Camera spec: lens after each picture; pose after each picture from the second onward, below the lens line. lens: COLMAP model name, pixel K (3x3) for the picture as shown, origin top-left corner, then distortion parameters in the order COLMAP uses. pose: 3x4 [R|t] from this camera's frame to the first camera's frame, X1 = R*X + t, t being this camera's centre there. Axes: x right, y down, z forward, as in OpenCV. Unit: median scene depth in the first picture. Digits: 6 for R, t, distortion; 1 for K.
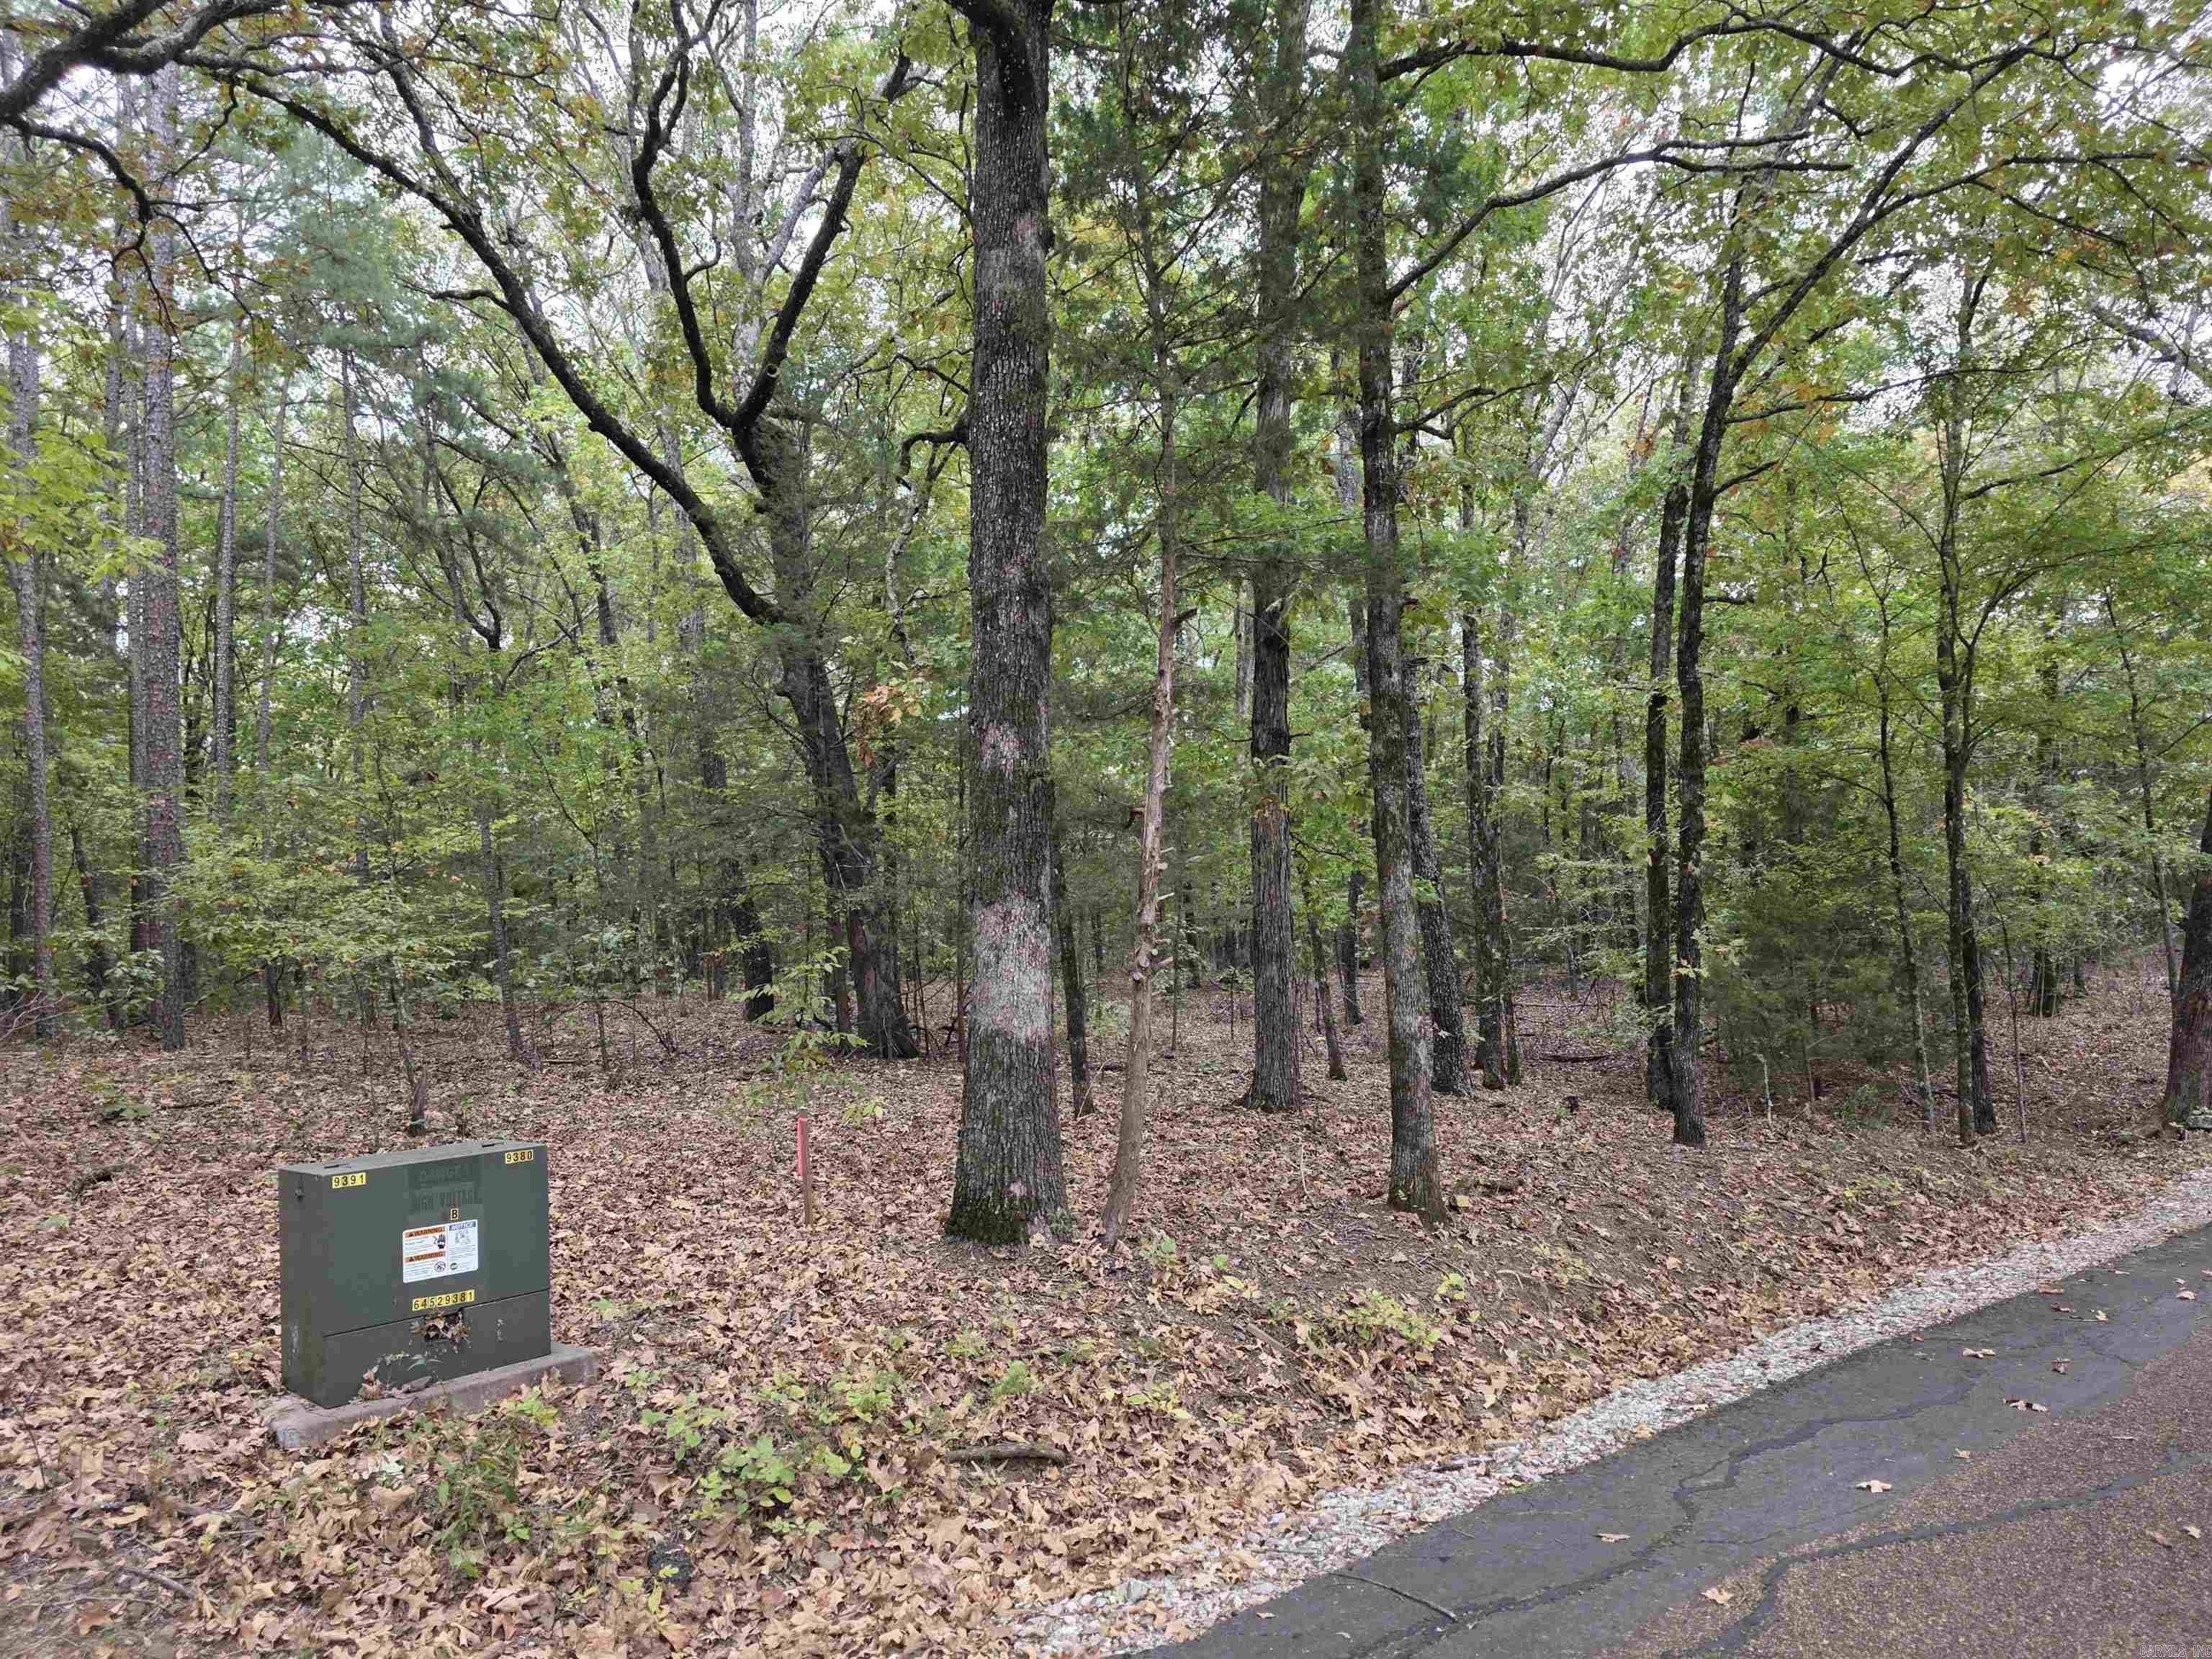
lens RADIAL K [[1453.8, 0, 1106.0], [0, 1453.8, 829.5], [0, 0, 1]] dist [0.037846, -0.062172]
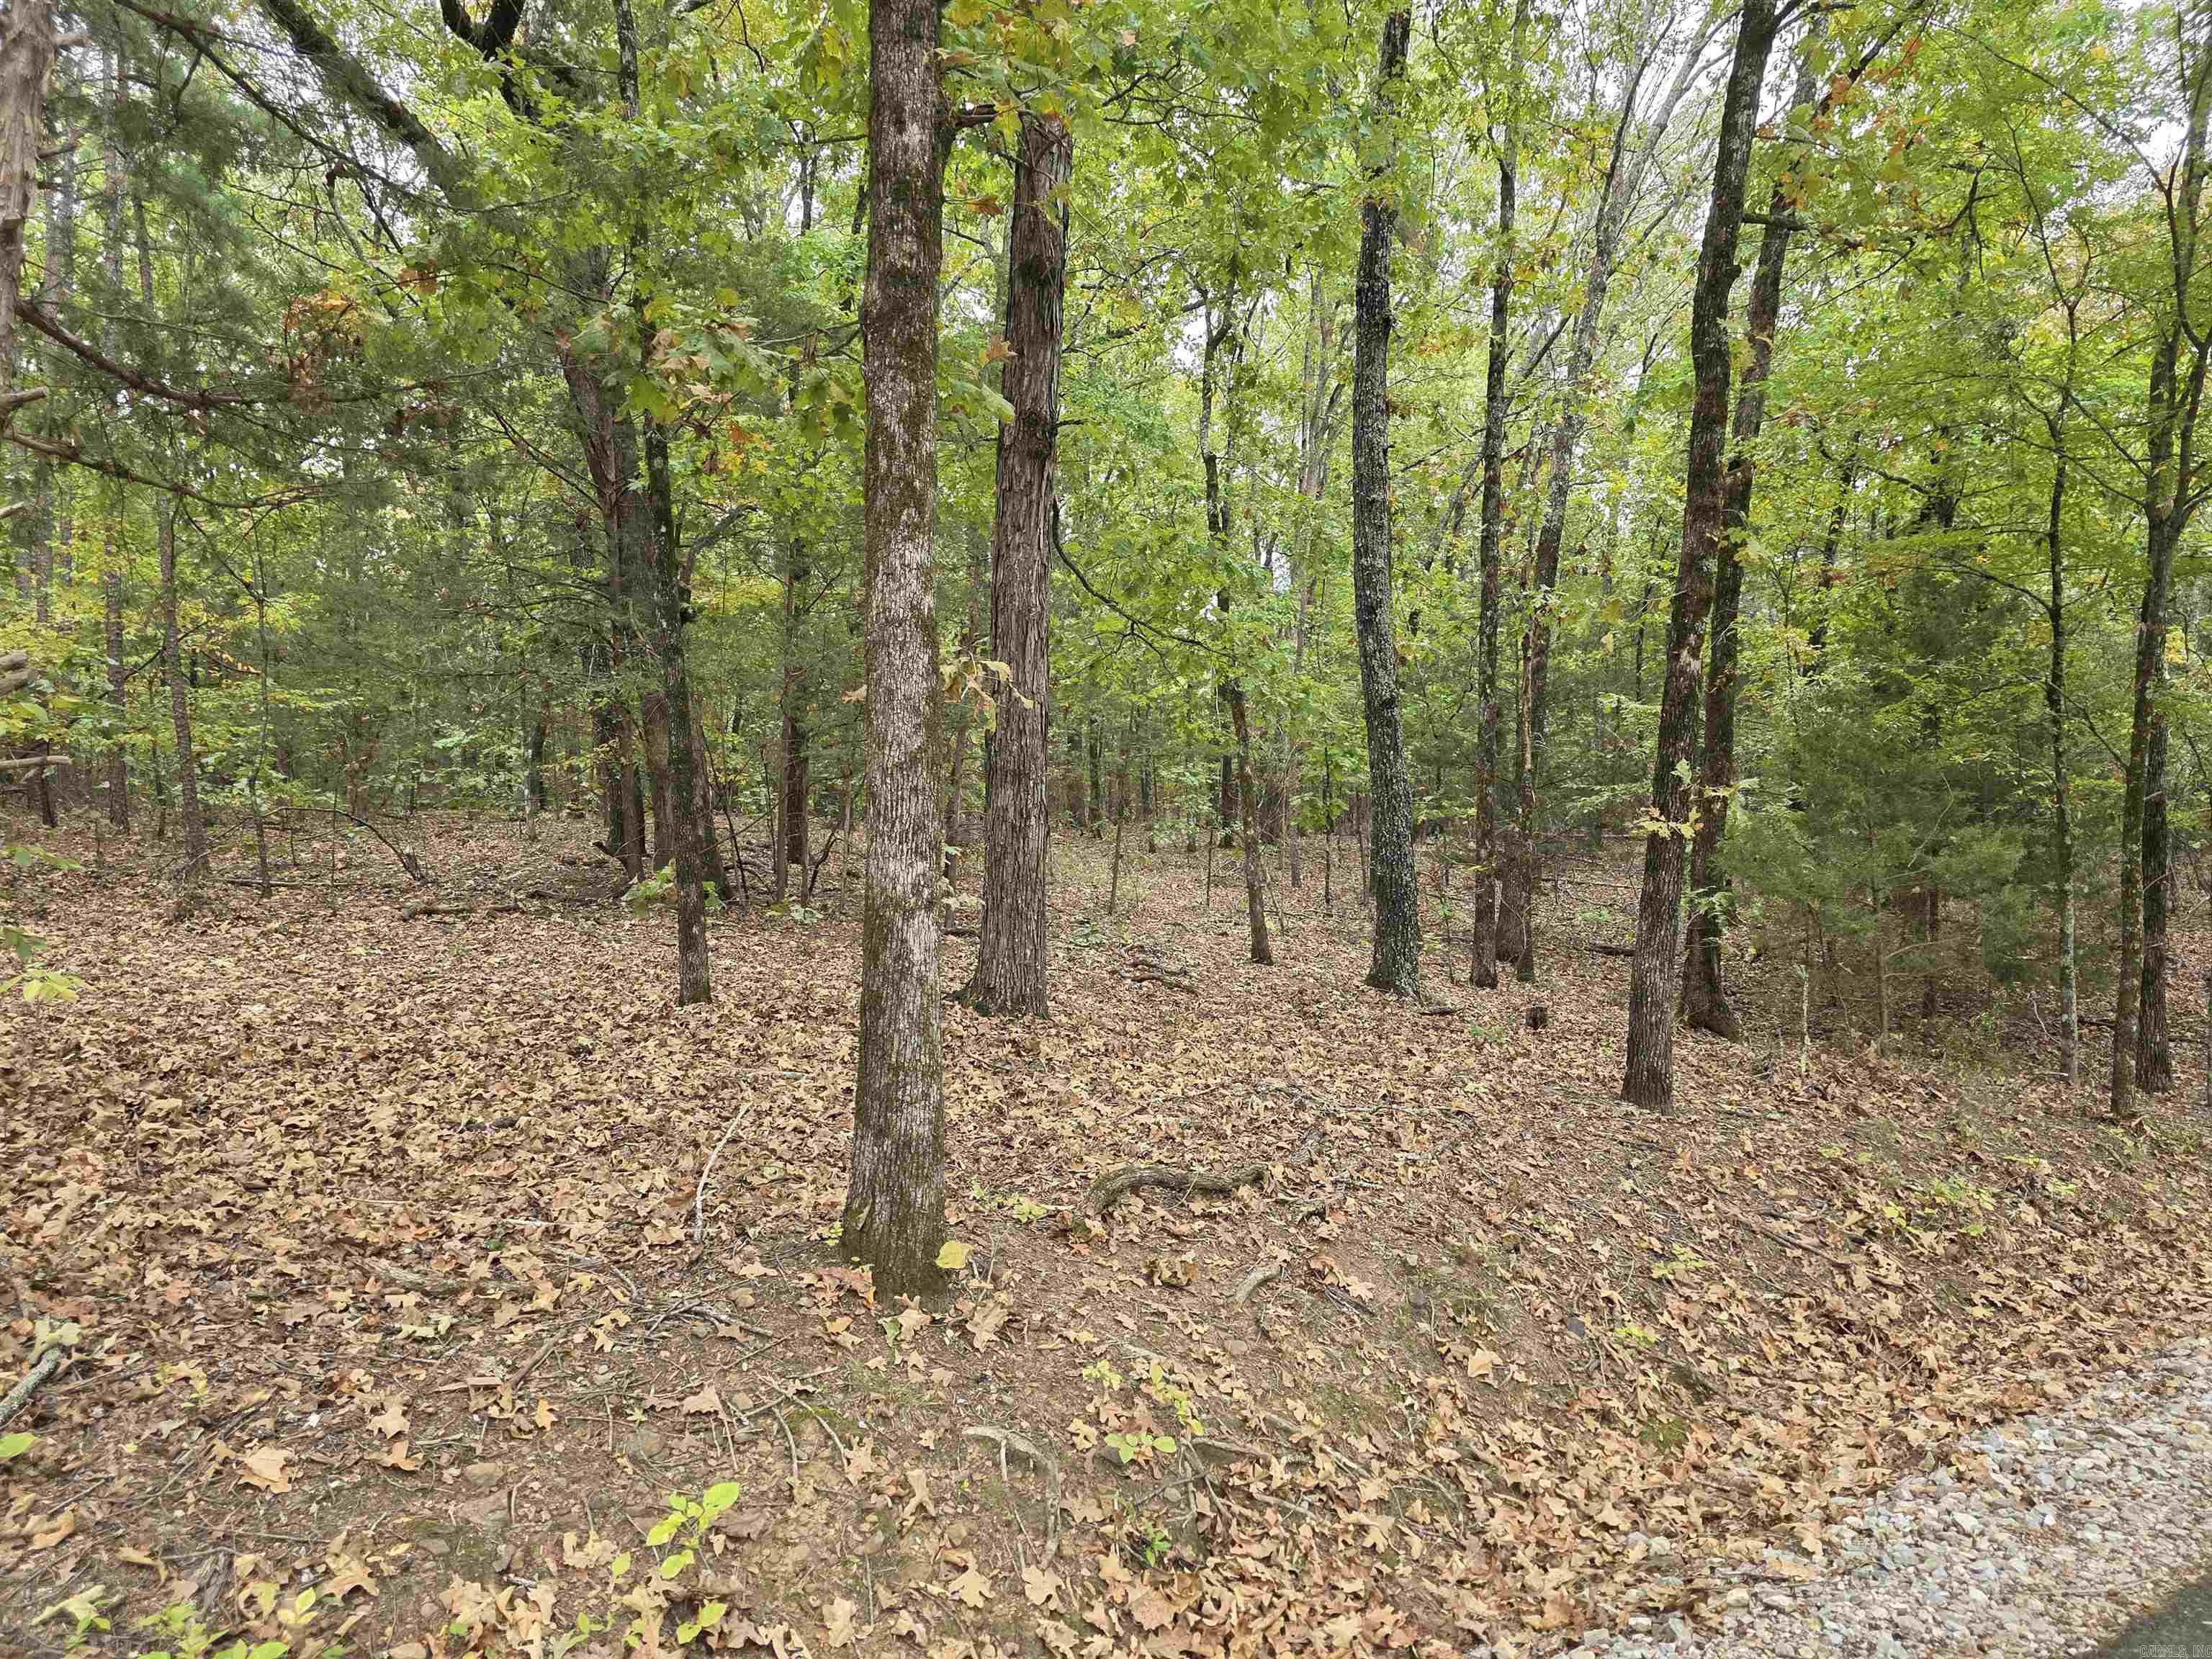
lens RADIAL K [[1472.2, 0, 1112.5], [0, 1472.2, 824.8], [0, 0, 1]] dist [0.034489, -0.040380]
pose [[0.995334, 0.049970, -0.082542, 0.219411], [-0.042052, 0.994586, 0.095033, 0.046643], [0.086844, -0.091119, 0.992046, 0.365360]]
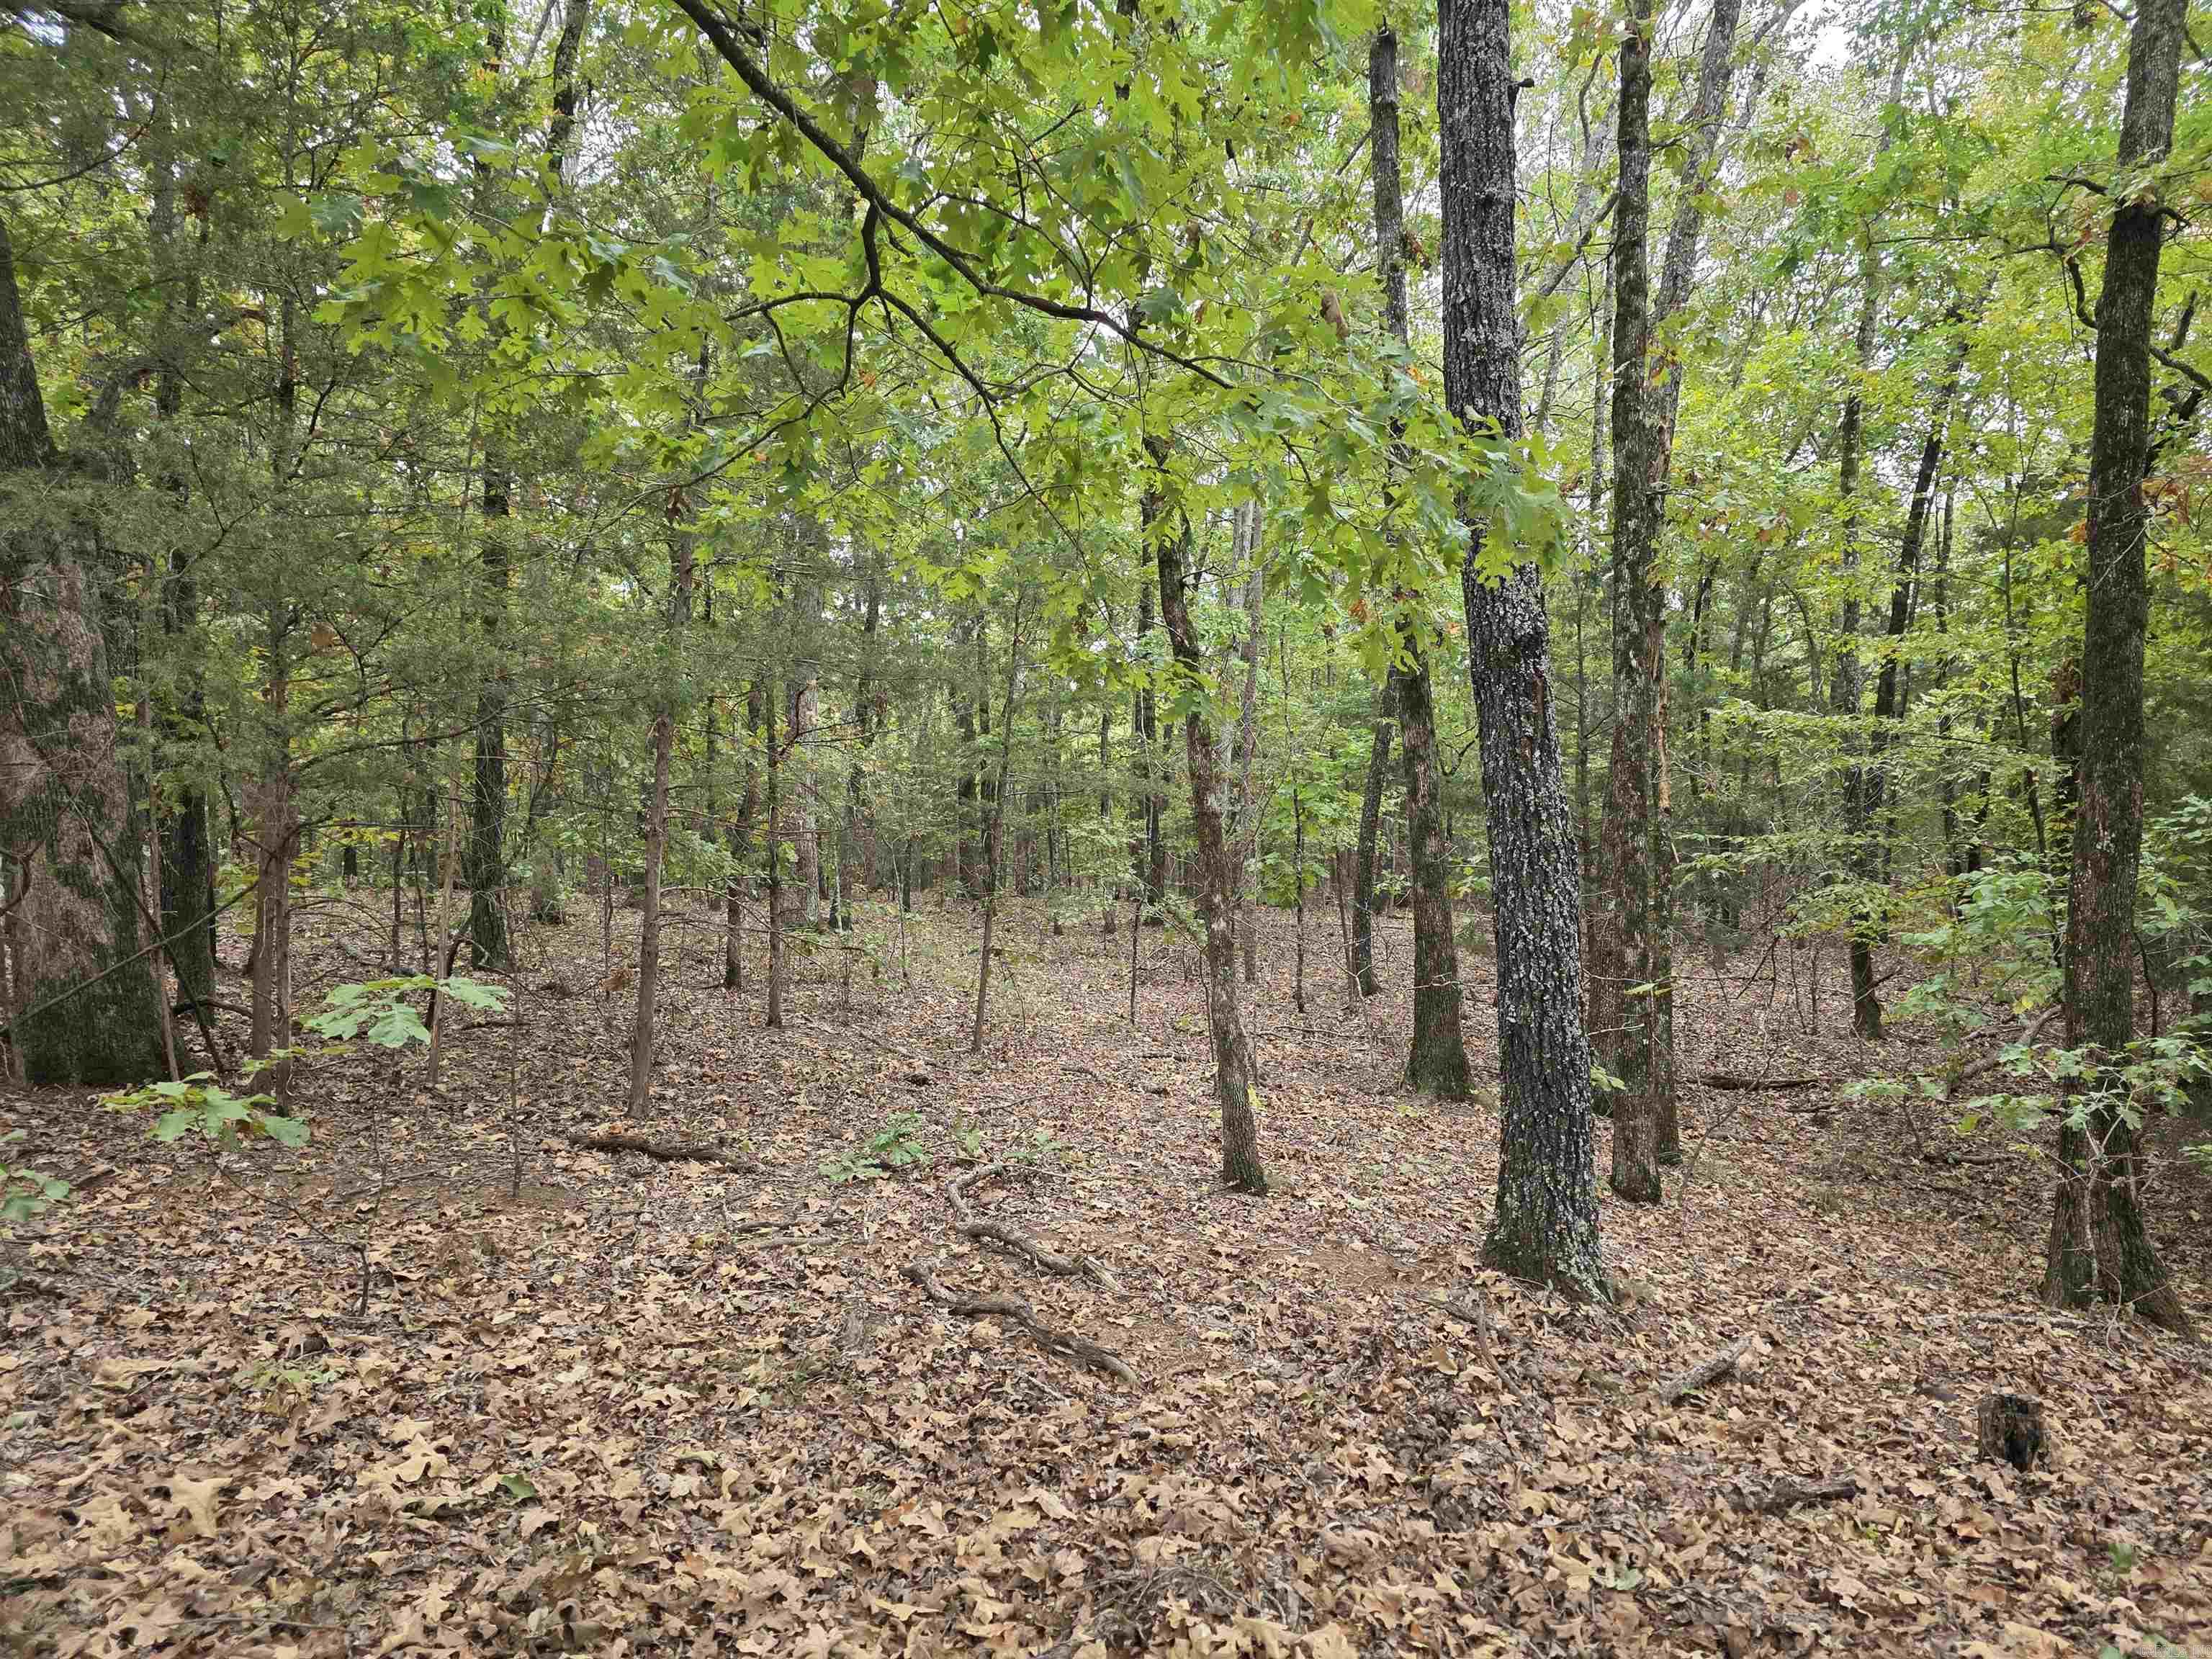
lens RADIAL K [[1484.8, 0, 1149.8], [0, 1484.8, 861.6], [0, 0, 1]] dist [0.090919, -0.081664]
pose [[0.999243, 0.038600, -0.004865, 0.205840], [-0.038153, 0.996701, 0.071640, 0.094729], [0.007614, -0.071400, 0.997419, 0.981186]]
